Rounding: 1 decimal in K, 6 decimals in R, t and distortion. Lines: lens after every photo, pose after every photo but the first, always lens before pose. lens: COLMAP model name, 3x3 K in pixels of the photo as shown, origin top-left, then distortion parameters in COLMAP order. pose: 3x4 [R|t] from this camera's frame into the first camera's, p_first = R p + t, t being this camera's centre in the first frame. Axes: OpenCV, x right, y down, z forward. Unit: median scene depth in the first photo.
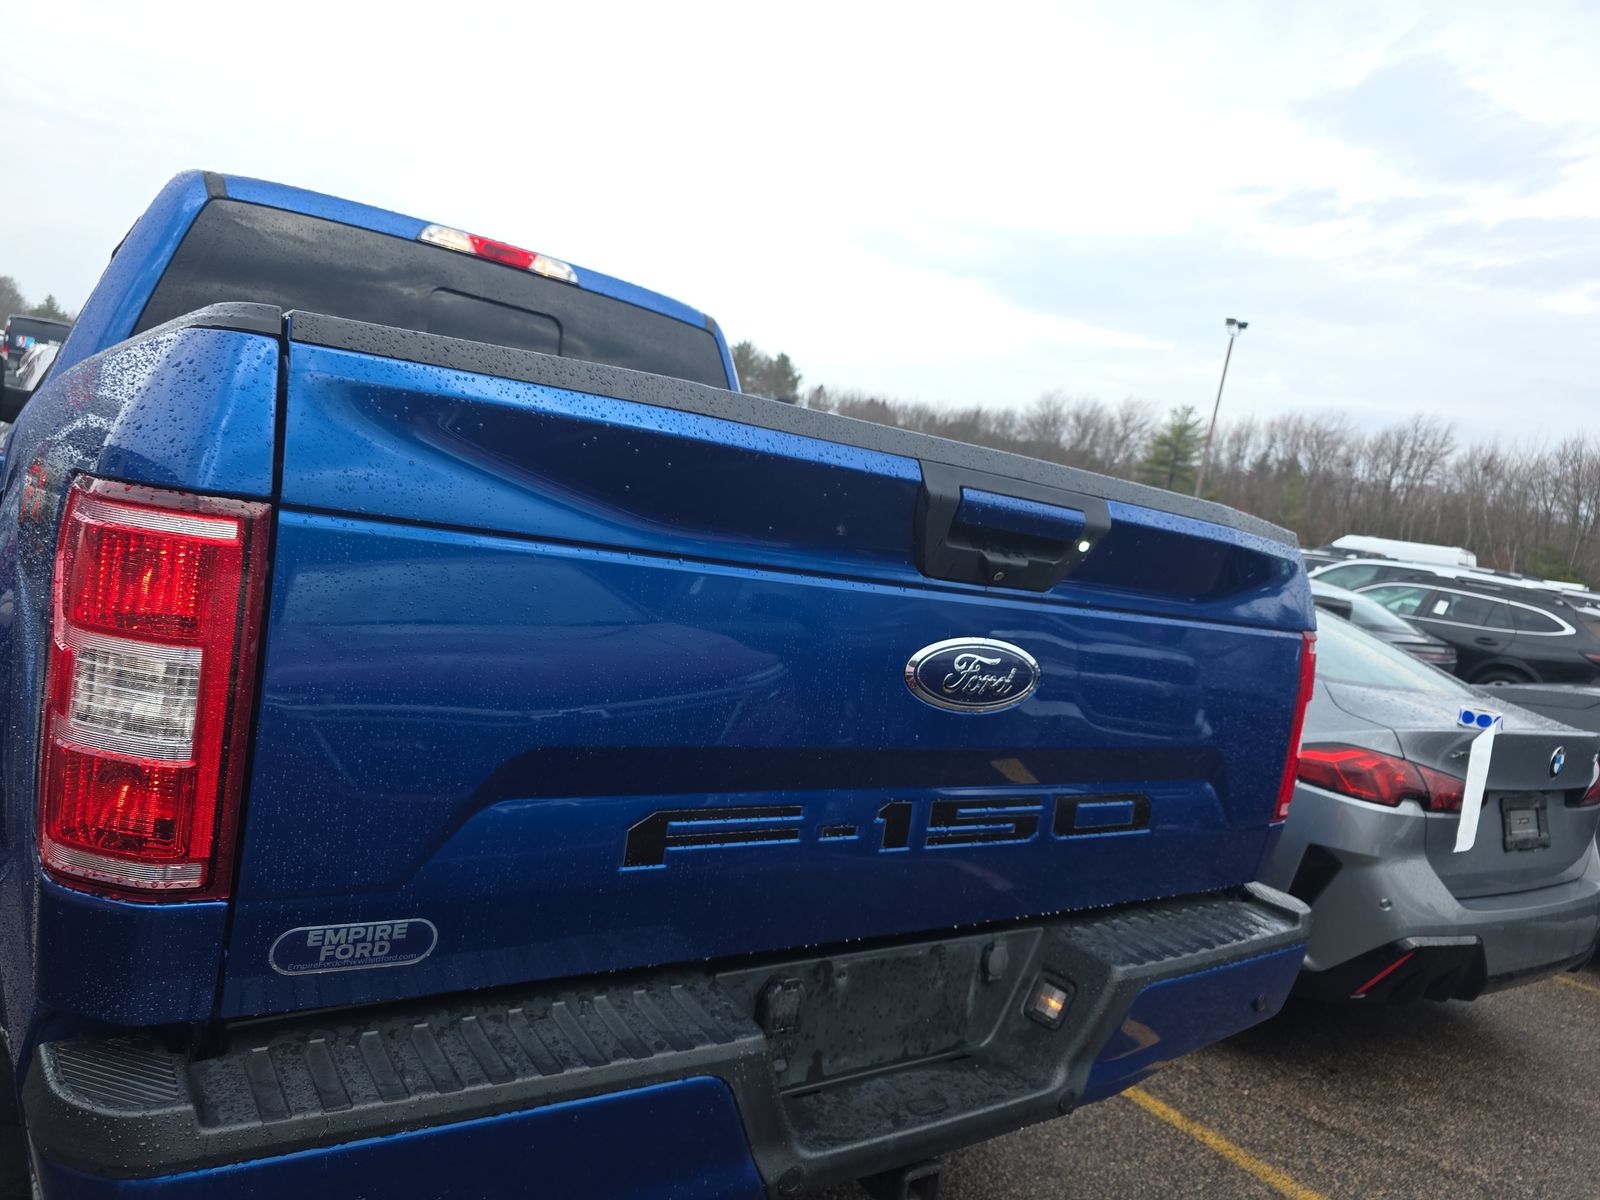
lens RADIAL K [[1074.2, 0, 826.2], [0, 1074.2, 620.9], [0, 0, 1]] dist [0.045628, -0.035154]
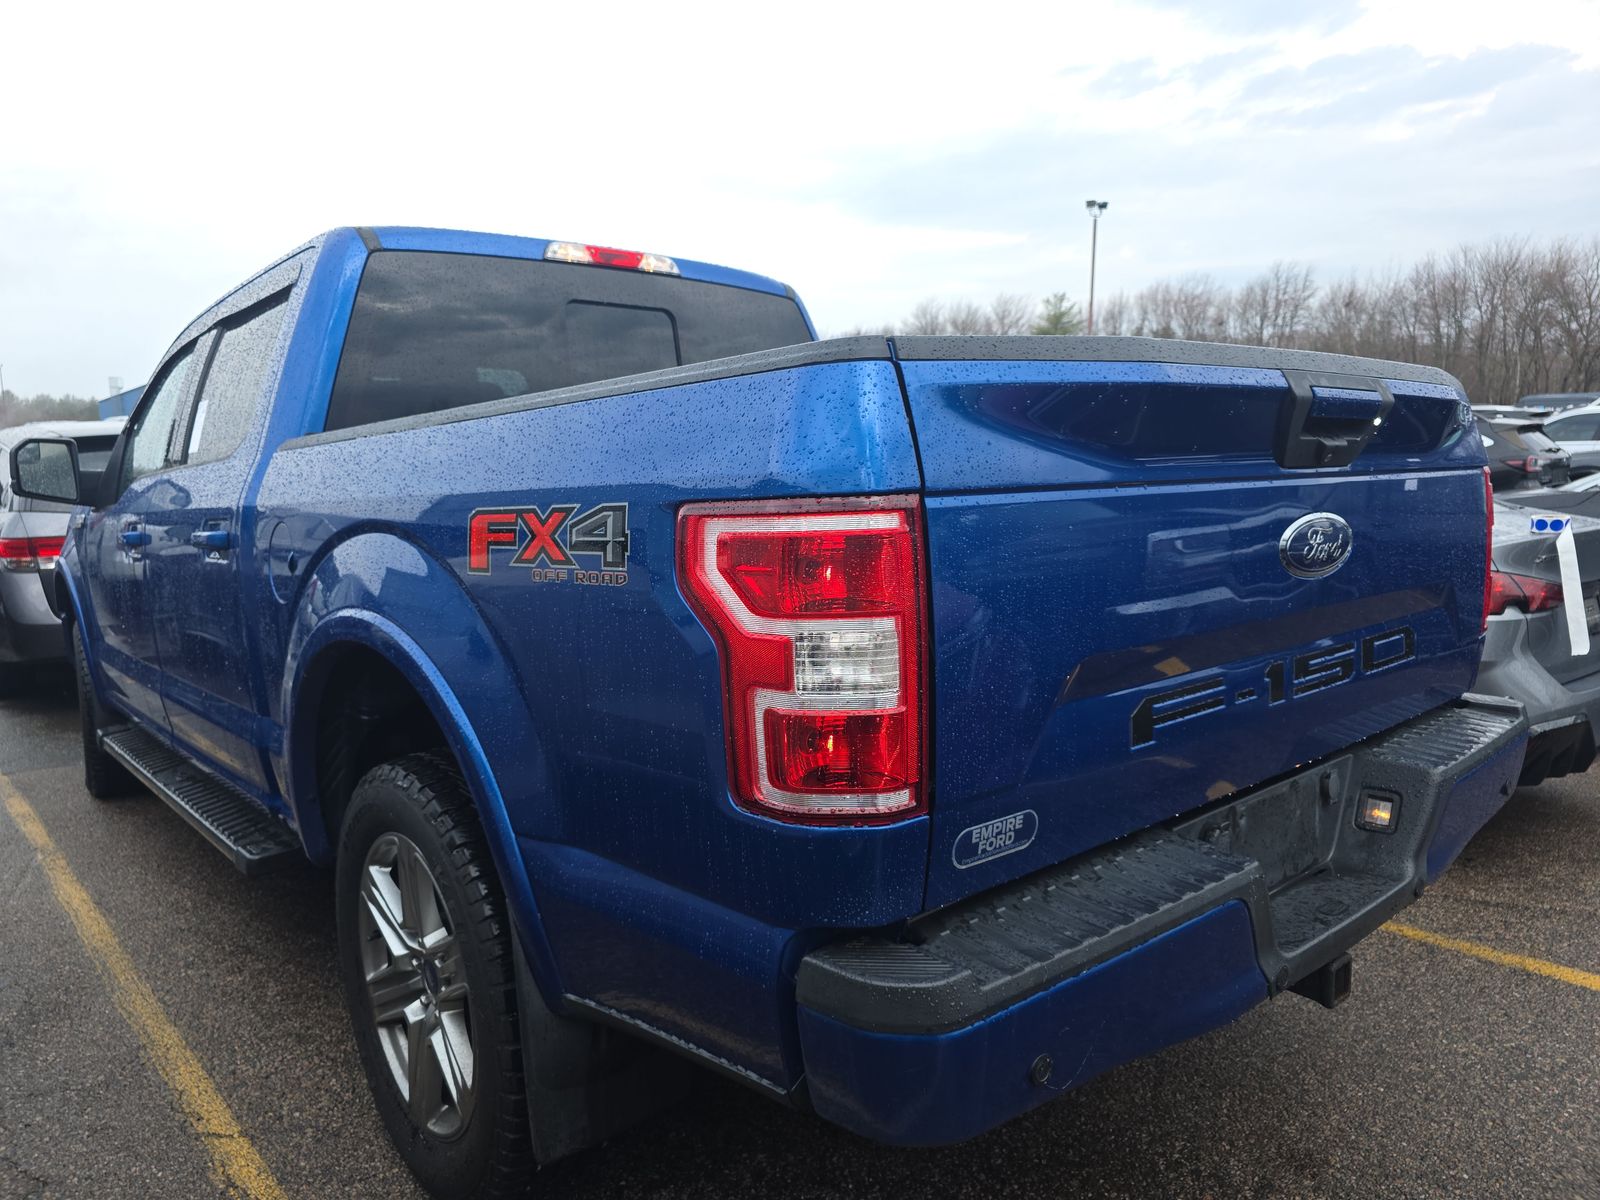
lens RADIAL K [[1077.0, 0, 808.9], [0, 1077.0, 591.2], [0, 0, 1]] dist [0.053154, -0.040450]
pose [[0.980585, -0.185291, 0.064184, -0.062072], [0.183483, 0.982467, 0.033052, -0.005203], [-0.069183, -0.020634, 0.997391, -0.019162]]
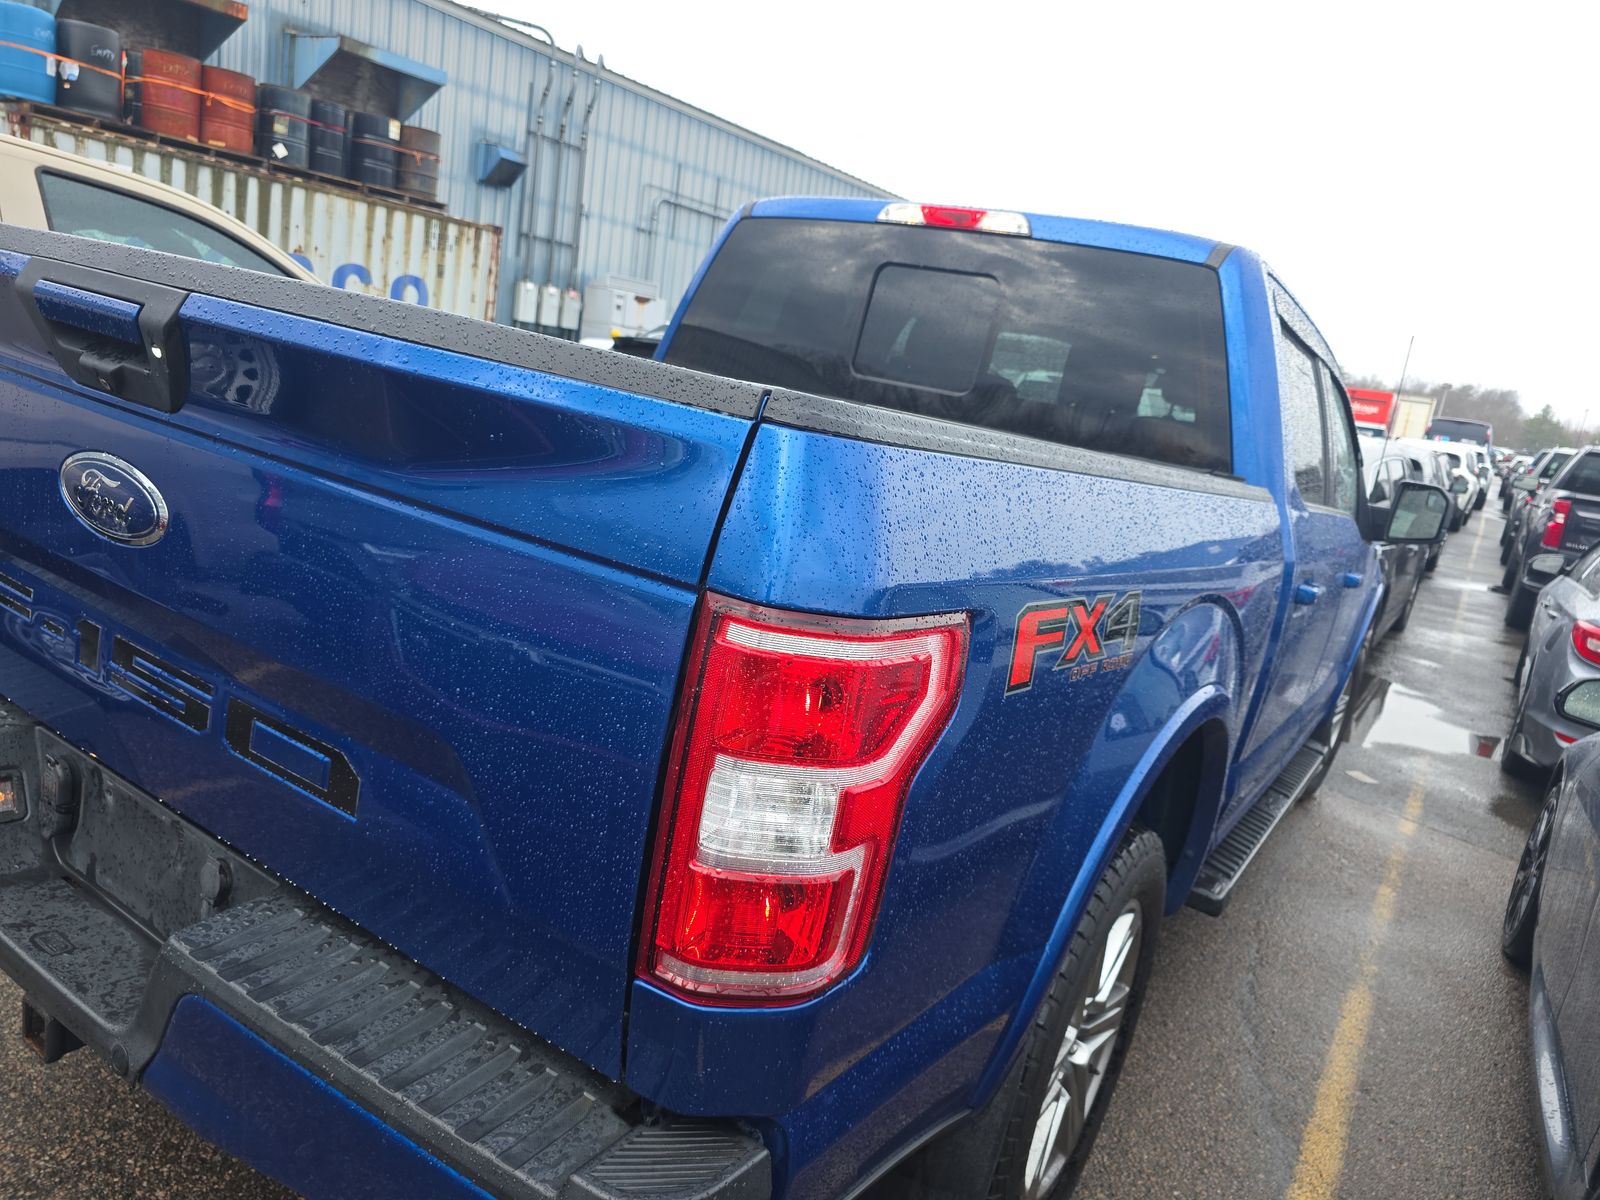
lens RADIAL K [[1074.2, 0, 826.2], [0, 1074.2, 620.9], [0, 0, 1]] dist [0.045628, -0.035154]
pose [[0.374743, 0.121085, -0.919188, 0.151350], [-0.208037, 0.977135, 0.043904, -0.001715], [0.903487, 0.174773, 0.391364, 0.149839]]
